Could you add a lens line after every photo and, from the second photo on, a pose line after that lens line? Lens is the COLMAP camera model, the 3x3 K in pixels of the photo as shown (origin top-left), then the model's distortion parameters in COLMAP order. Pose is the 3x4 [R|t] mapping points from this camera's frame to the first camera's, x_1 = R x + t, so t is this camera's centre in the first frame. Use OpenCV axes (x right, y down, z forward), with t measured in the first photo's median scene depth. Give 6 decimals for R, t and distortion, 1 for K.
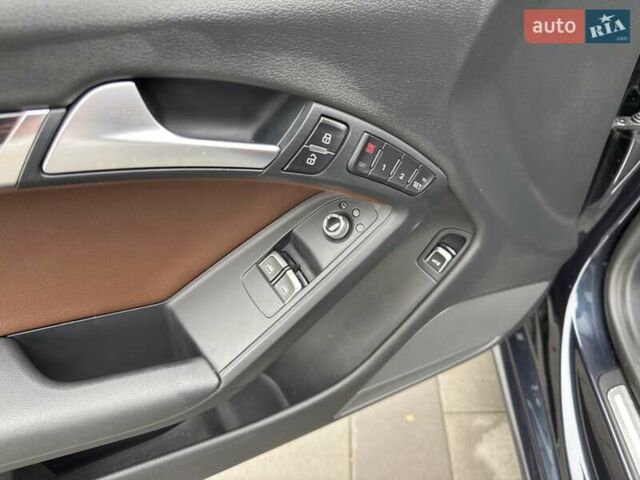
lens RADIAL K [[447.8, 0, 320.1], [0, 447.8, 237.1], [0, 0, 1]] dist [0.086973, -0.147296]
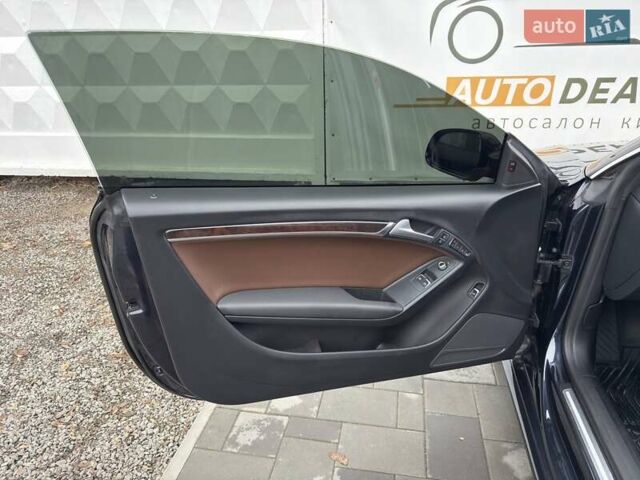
lens RADIAL K [[447.8, 0, 320.1], [0, 447.8, 237.1], [0, 0, 1]] dist [0.086973, -0.147296]
pose [[0.988386, 0.091383, -0.121420, -0.464894], [-0.132259, 0.910772, -0.391153, 1.181352], [0.074841, 0.402669, 0.912281, -2.188865]]
